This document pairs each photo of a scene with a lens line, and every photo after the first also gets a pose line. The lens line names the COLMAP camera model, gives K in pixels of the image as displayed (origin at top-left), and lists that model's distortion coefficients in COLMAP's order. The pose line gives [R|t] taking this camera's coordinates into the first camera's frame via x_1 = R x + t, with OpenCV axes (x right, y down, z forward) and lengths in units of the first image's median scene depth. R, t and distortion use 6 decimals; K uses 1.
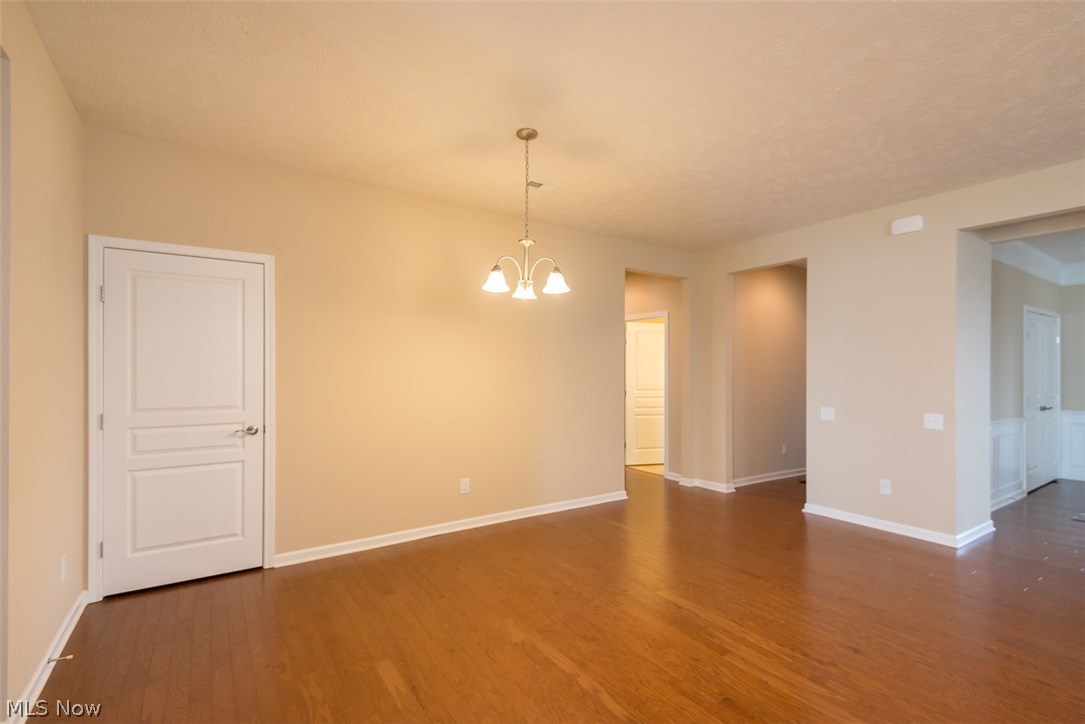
lens RADIAL K [[492.0, 0, 535.8], [0, 492.0, 371.8], [0, 0, 1]] dist [0.016759, -0.008878]
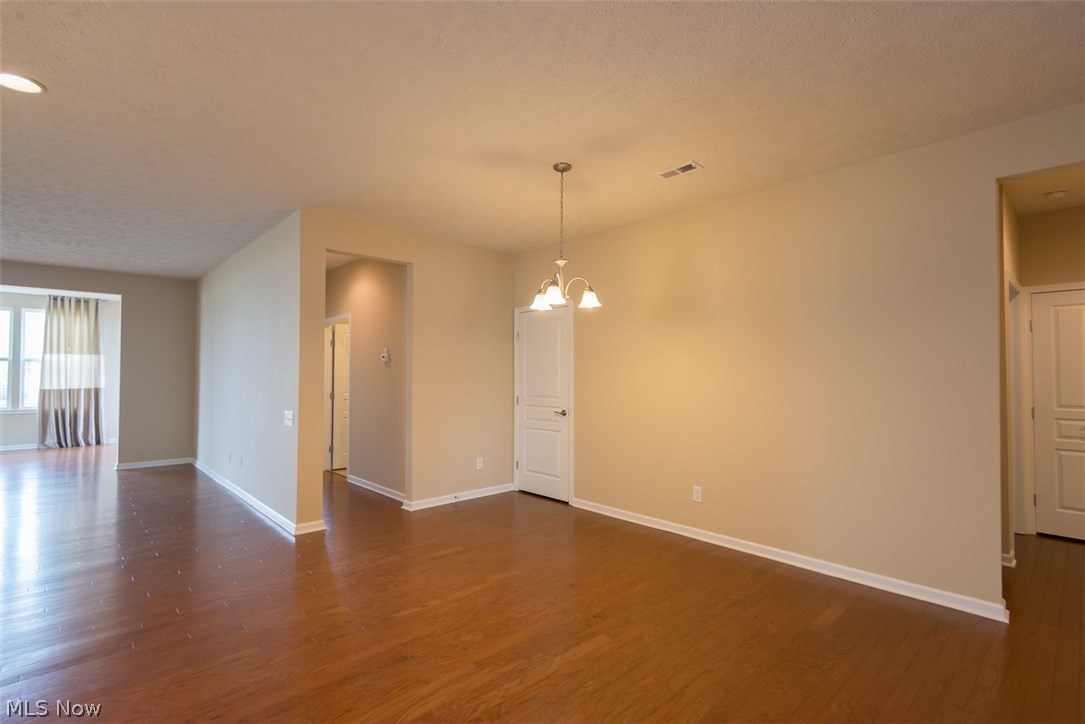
lens RADIAL K [[492.0, 0, 544.7], [0, 492.0, 364.2], [0, 0, 1]] dist [0.016759, -0.008878]
pose [[0.147312, -0.032126, -0.988568, 0.980646], [-0.000574, 0.999469, -0.032565, 0.014012], [0.989090, 0.005364, 0.147215, 0.714215]]
